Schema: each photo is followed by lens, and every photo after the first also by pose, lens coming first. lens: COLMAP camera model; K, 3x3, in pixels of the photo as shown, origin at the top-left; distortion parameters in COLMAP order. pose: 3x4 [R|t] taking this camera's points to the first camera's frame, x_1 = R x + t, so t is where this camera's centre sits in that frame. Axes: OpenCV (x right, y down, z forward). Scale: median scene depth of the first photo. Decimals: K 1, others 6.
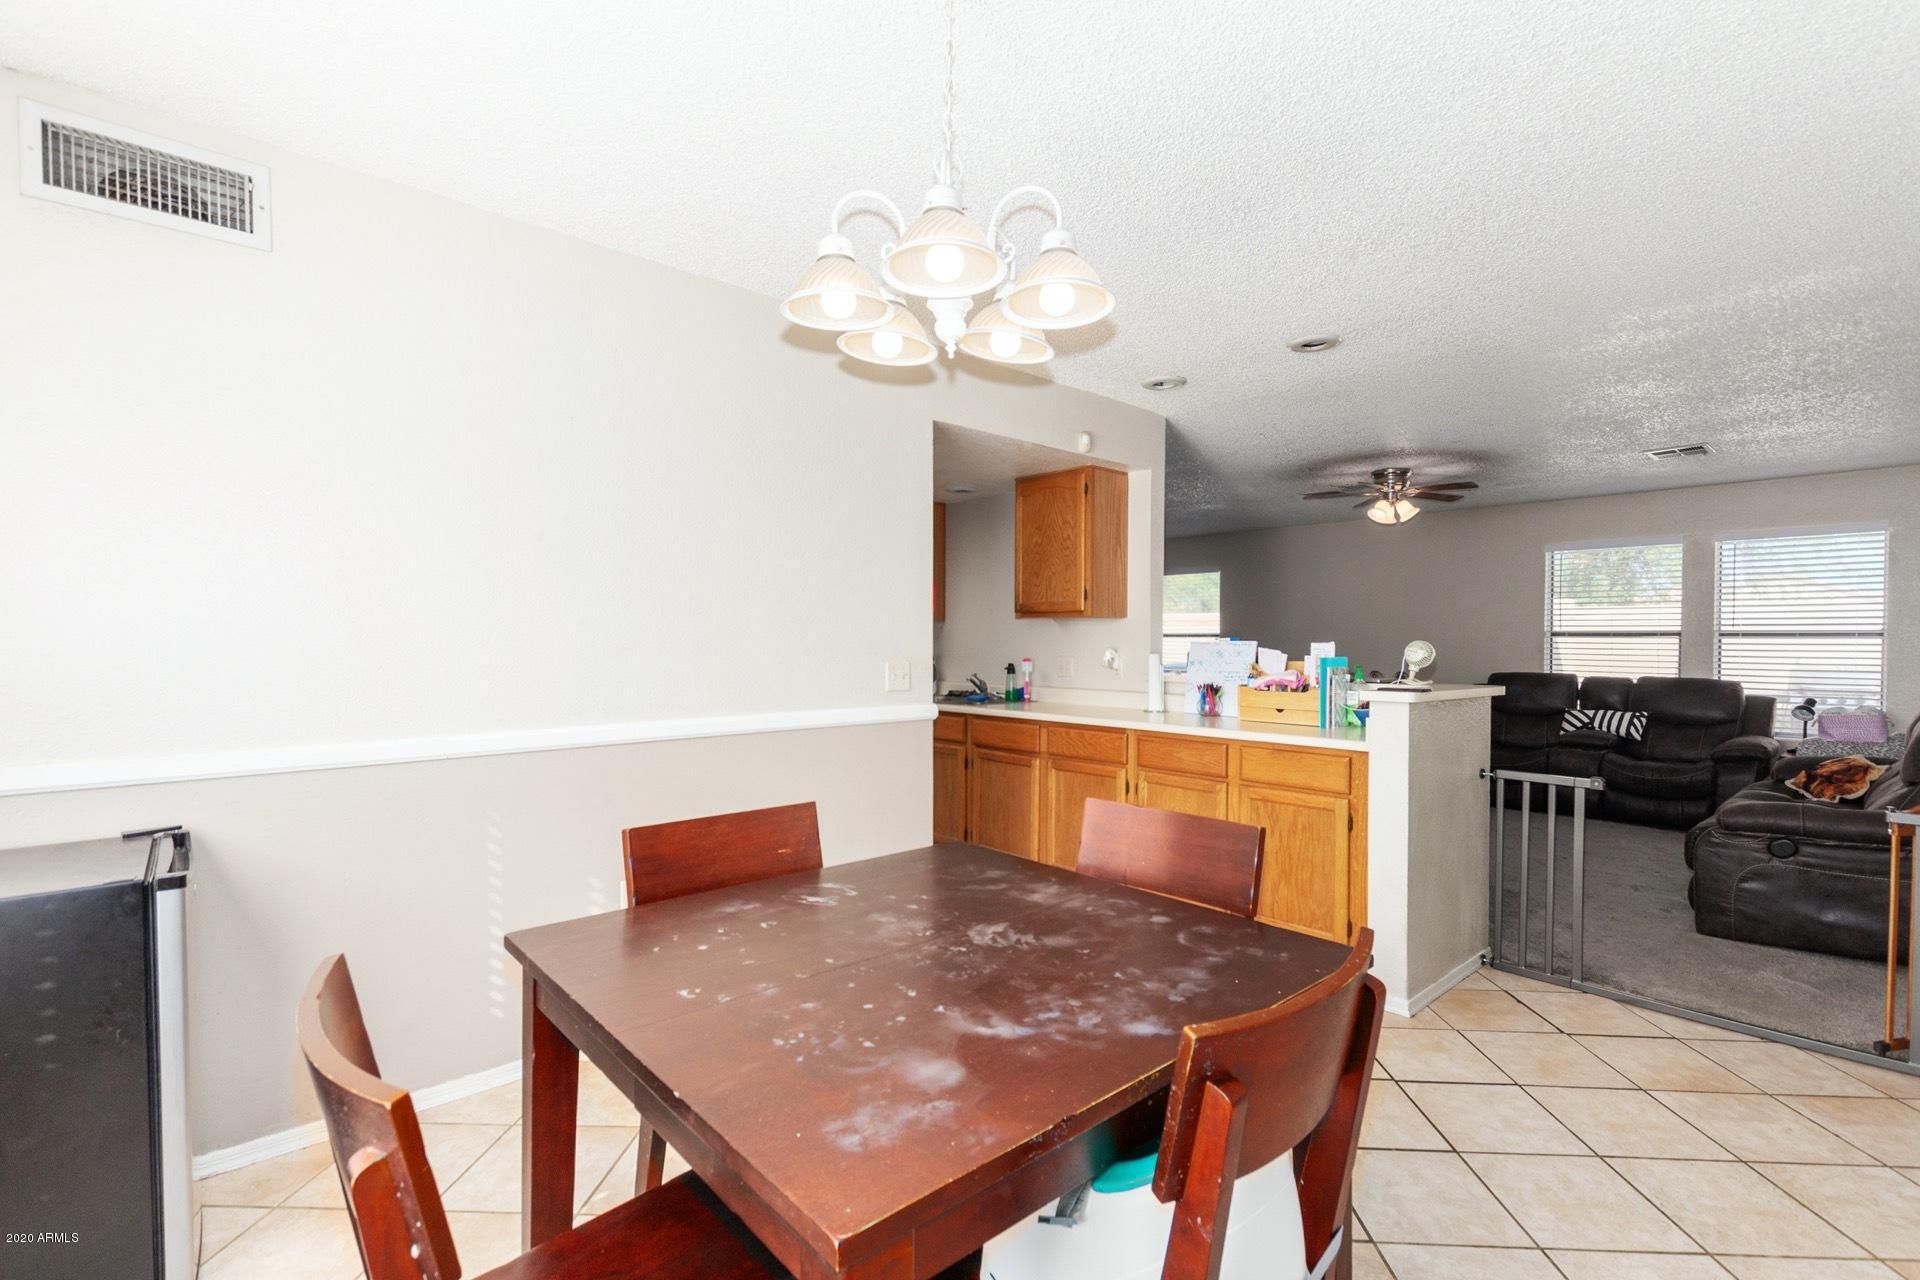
lens RADIAL K [[867.7, 0, 978.1], [0, 867.7, 663.3], [0, 0, 1]] dist [0.003698, -0.000354]
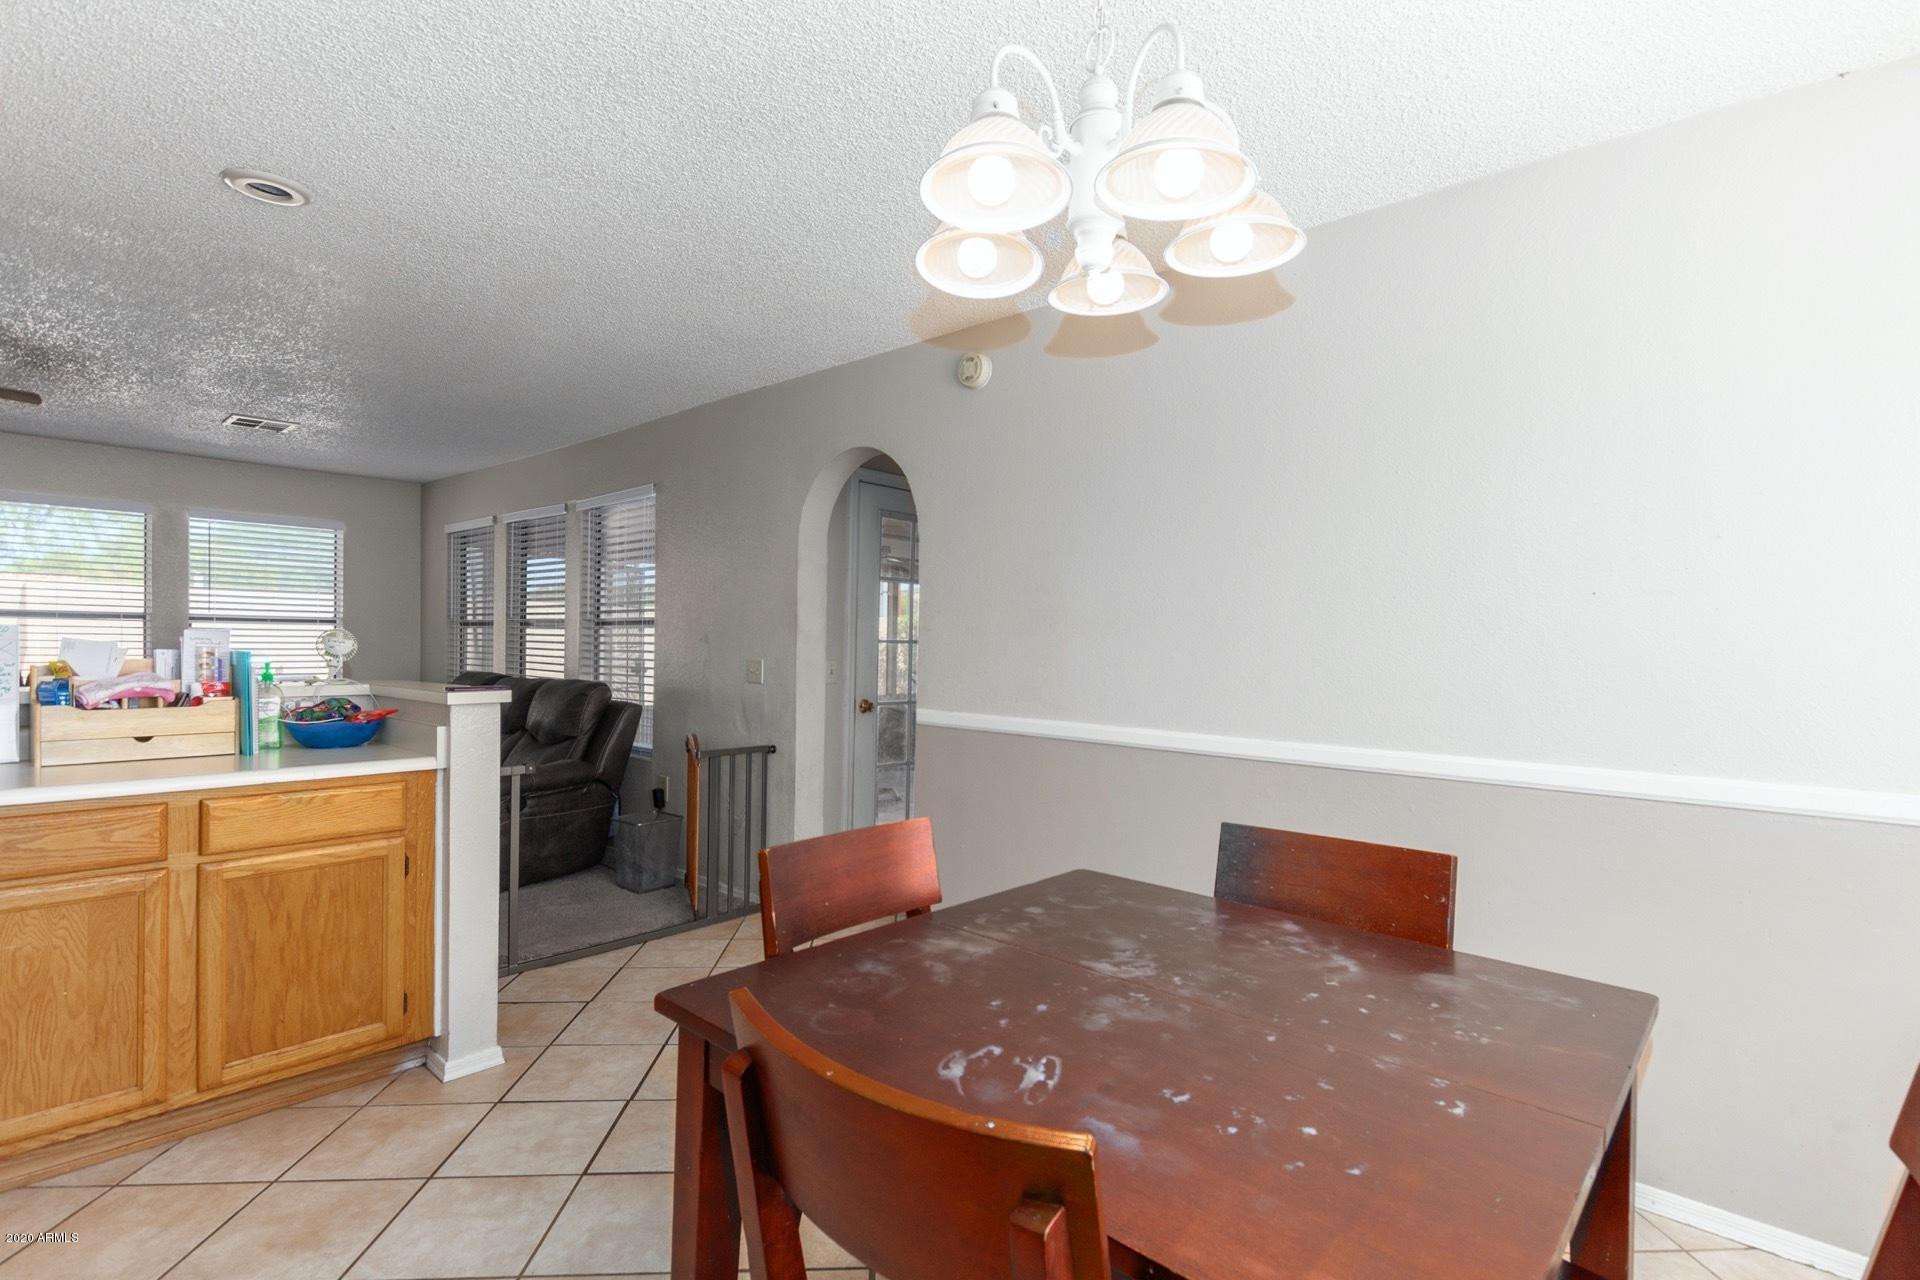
lens RADIAL K [[913.1, 0, 959.1], [0, 913.1, 667.2], [0, 0, 1]] dist [0.013190, -0.000100]
pose [[-0.091324, -0.033558, 0.995256, -0.806521], [0.008723, 0.999367, 0.034497, -0.031007], [-0.995783, 0.011832, -0.090973, 1.114358]]
